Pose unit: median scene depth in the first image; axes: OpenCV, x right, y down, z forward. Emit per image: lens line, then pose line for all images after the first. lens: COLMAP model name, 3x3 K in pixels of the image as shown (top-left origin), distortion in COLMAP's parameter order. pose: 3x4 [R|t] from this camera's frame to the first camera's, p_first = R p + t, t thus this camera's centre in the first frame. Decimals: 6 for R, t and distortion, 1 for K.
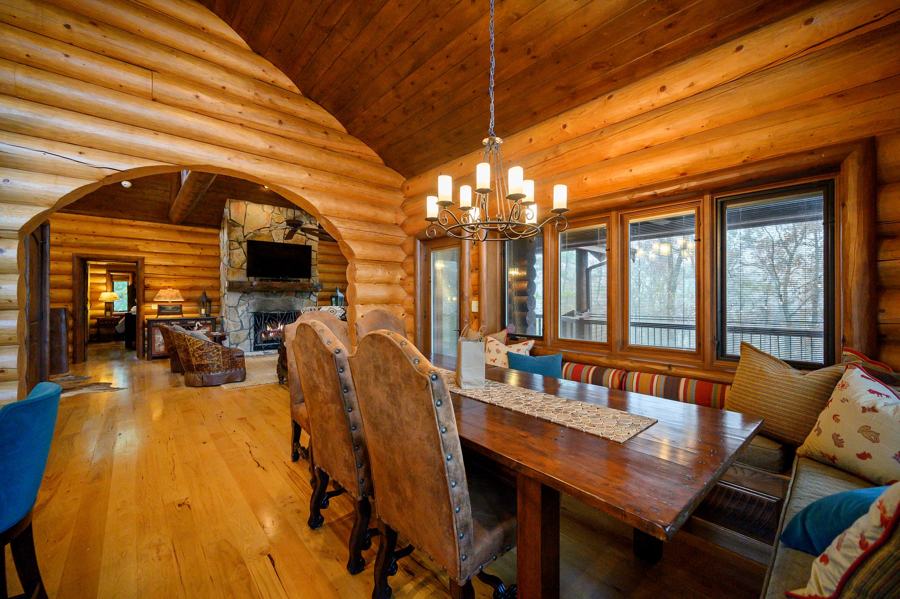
lens RADIAL K [[358.1, 0, 452.0], [0, 358.1, 299.5], [0, 0, 1]] dist [0.000327, -0.000025]
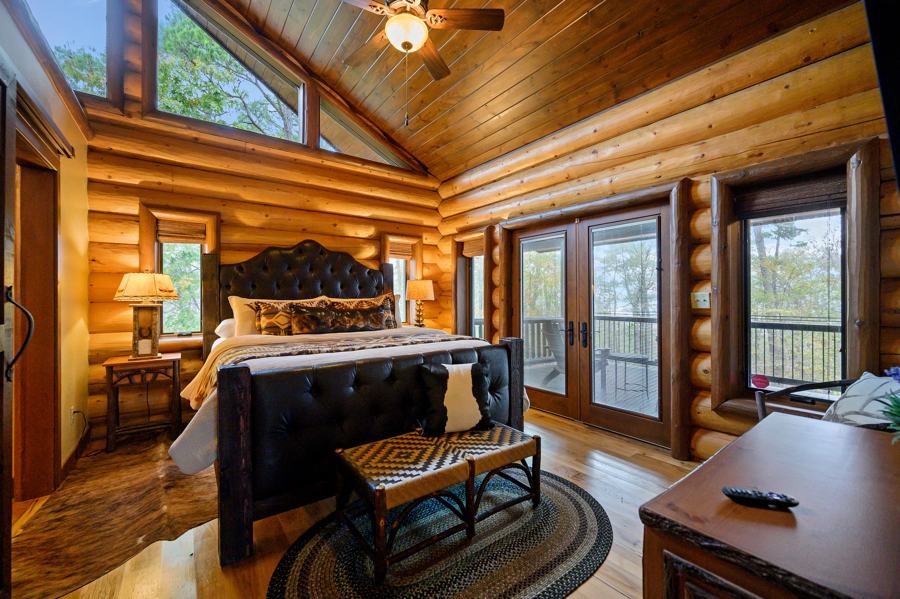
lens RADIAL K [[358.1, 0, 450.0], [0, 358.1, 295.4], [0, 0, 1]] dist [0.000327, -0.000025]
pose [[0.996058, 0.010299, -0.088100, -0.869863], [-0.009293, 0.999887, 0.011816, -0.010017], [0.088211, -0.010951, 0.996042, 0.927724]]
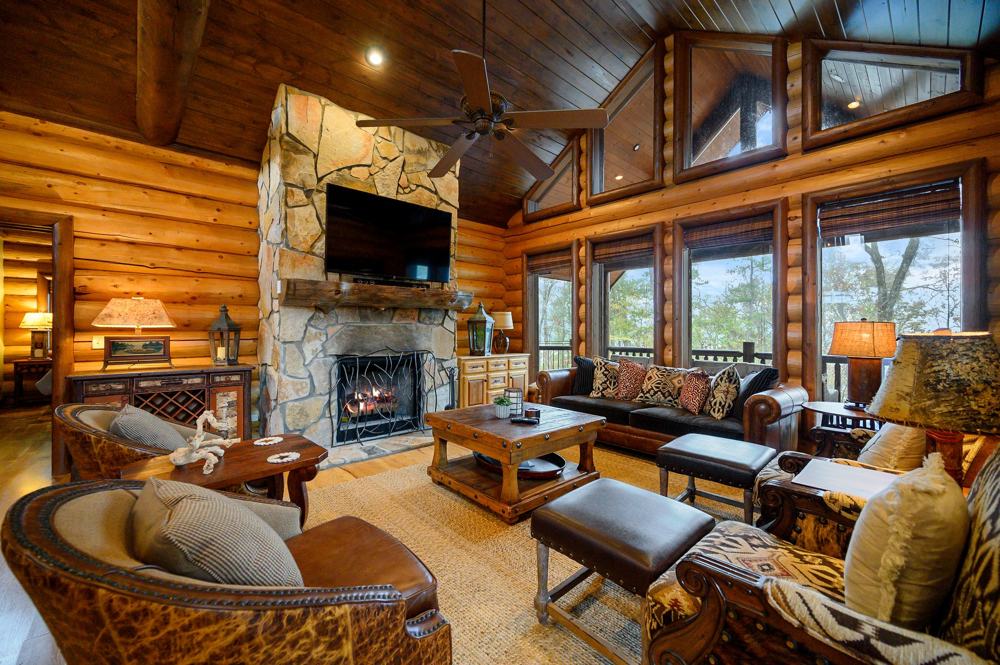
lens RADIAL K [[397.9, 0, 498.7], [0, 397.9, 330.3], [0, 0, 1]] dist [0.000327, -0.000025]
pose [[0.999925, 0.002997, 0.011893, -0.363579], [-0.002994, 0.999995, -0.000239, 0.005430], [-0.011893, 0.000203, 0.999929, 0.512874]]
